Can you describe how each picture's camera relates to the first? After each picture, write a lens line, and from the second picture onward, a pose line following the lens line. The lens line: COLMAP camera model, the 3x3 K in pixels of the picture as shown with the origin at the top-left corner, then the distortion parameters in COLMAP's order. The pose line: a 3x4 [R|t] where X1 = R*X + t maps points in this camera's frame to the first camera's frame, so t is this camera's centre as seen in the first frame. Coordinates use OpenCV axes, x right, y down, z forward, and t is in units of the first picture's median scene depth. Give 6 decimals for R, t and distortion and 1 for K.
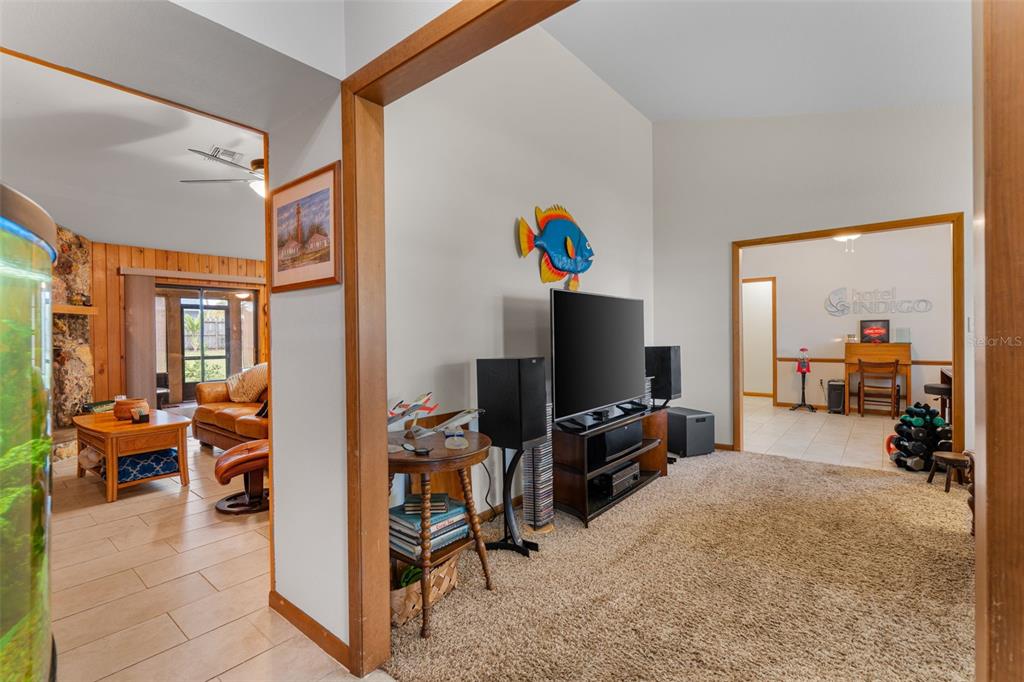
lens RADIAL K [[465.1, 0, 507.4], [0, 465.1, 336.5], [0, 0, 1]] dist [-0.002490, 0.001949]
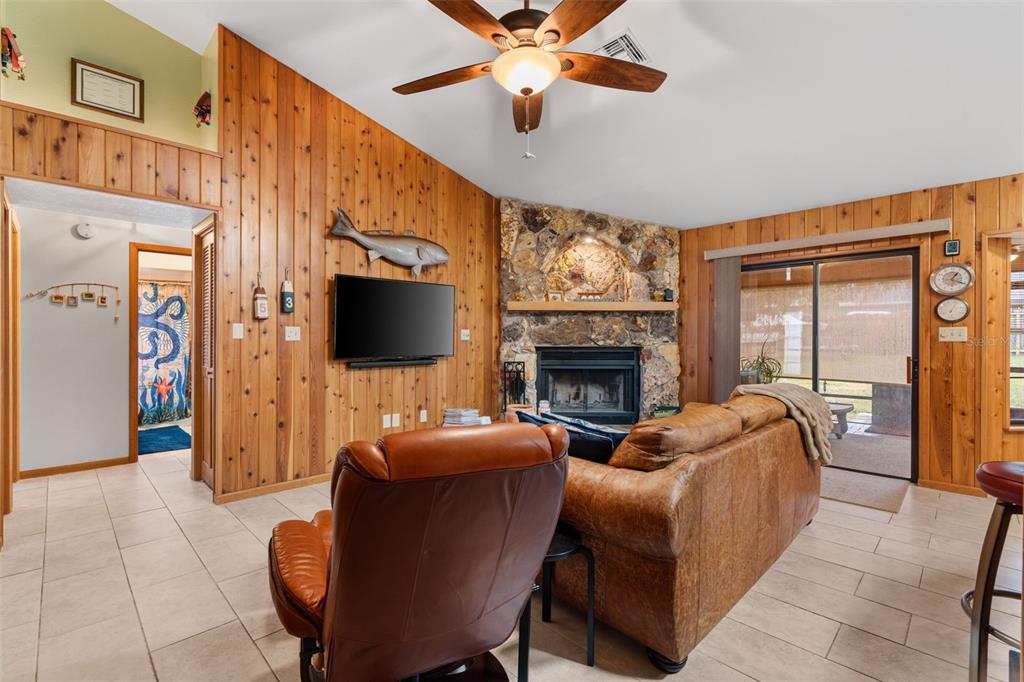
lens RADIAL K [[465.1, 0, 511.5], [0, 465.1, 338.5], [0, 0, 1]] dist [-0.002490, 0.001949]
pose [[-0.096609, 0.010747, -0.995264, 0.049771], [-0.003205, 0.999933, 0.011109, -0.000529], [0.995317, 0.004263, -0.096568, 0.783021]]
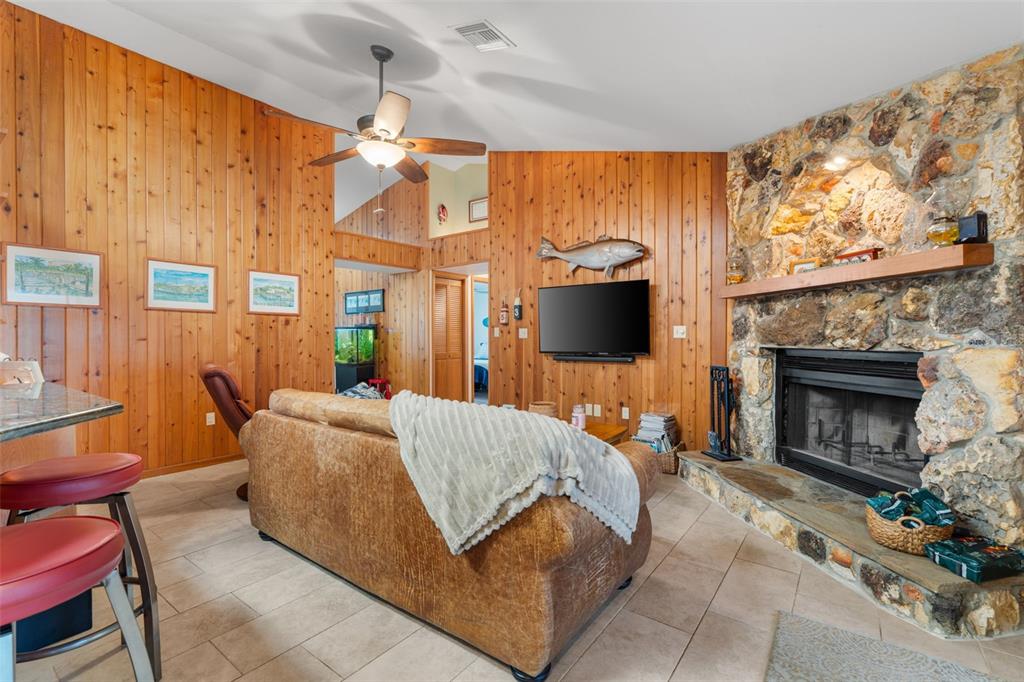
lens RADIAL K [[465.1, 0, 505.9], [0, 465.1, 336.8], [0, 0, 1]] dist [-0.002490, 0.001949]
pose [[-0.999082, 0.013046, -0.040810, -0.513489], [0.012919, 0.999911, 0.003374, 0.004534], [0.040850, 0.002843, -0.999161, 1.374497]]
